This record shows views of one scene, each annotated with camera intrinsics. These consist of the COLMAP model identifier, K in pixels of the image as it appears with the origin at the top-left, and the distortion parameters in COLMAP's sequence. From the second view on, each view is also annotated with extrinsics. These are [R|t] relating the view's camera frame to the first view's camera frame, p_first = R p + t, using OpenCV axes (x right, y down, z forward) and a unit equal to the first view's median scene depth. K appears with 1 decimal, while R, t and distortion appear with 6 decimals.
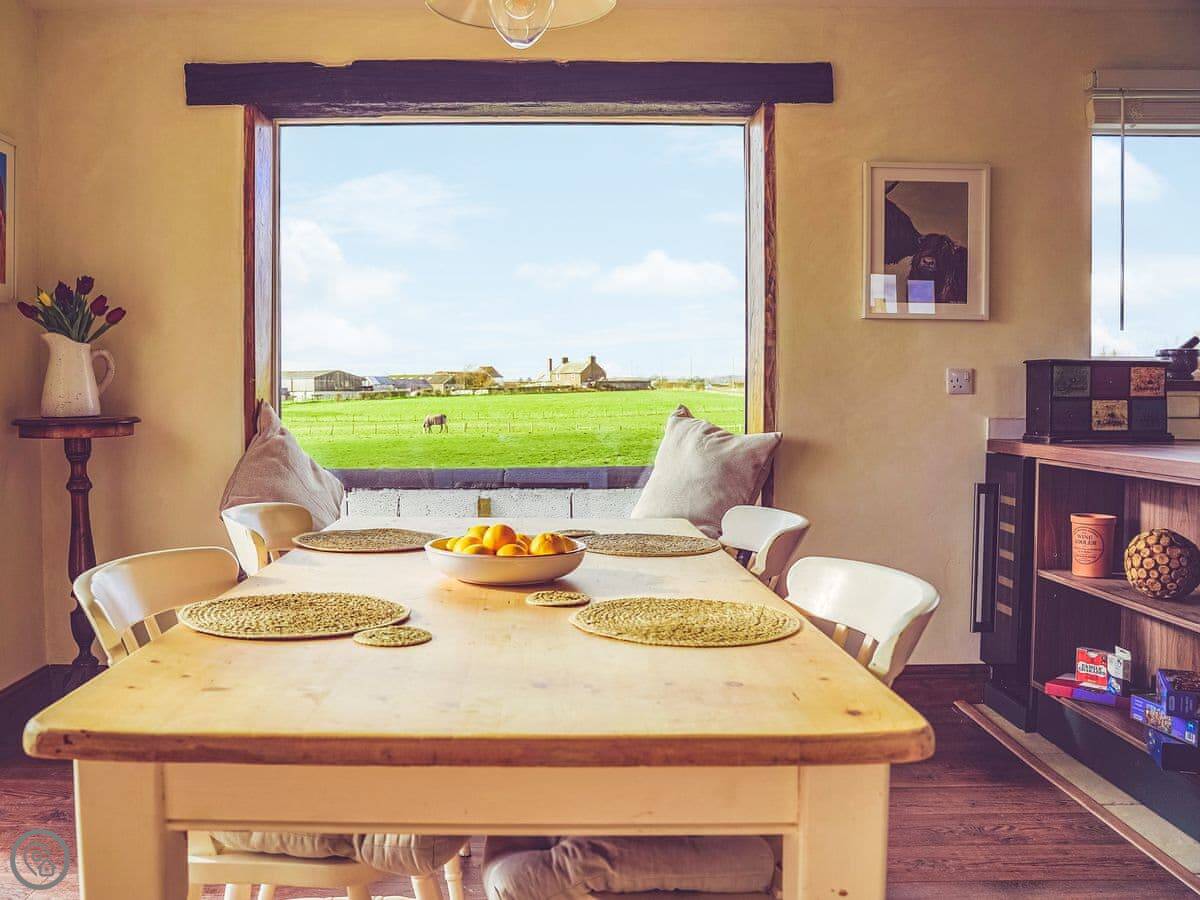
lens RADIAL K [[1072.0, 0, 462.2], [0, 1072.0, 449.2], [0, 0, 1]] dist [-0.070495, 0.022816]
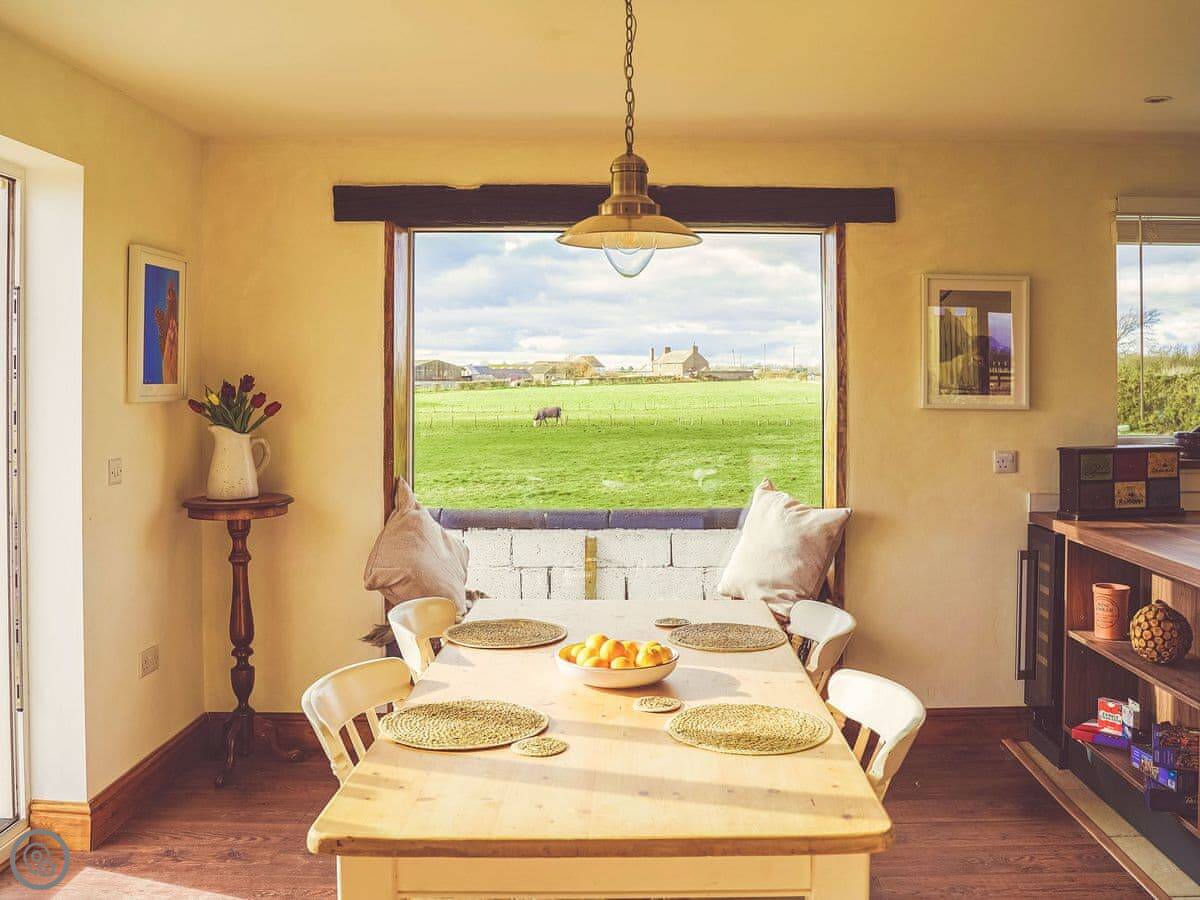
lens RADIAL K [[1106.8, 0, 600.5], [0, 1106.8, 395.5], [0, 0, 1]] dist [-0.066139, 0.018846]
pose [[0.999376, 0.001423, 0.035294, -0.015699], [-0.000300, 0.999494, -0.031794, -0.105319], [-0.035322, 0.031764, 0.998871, -0.201069]]
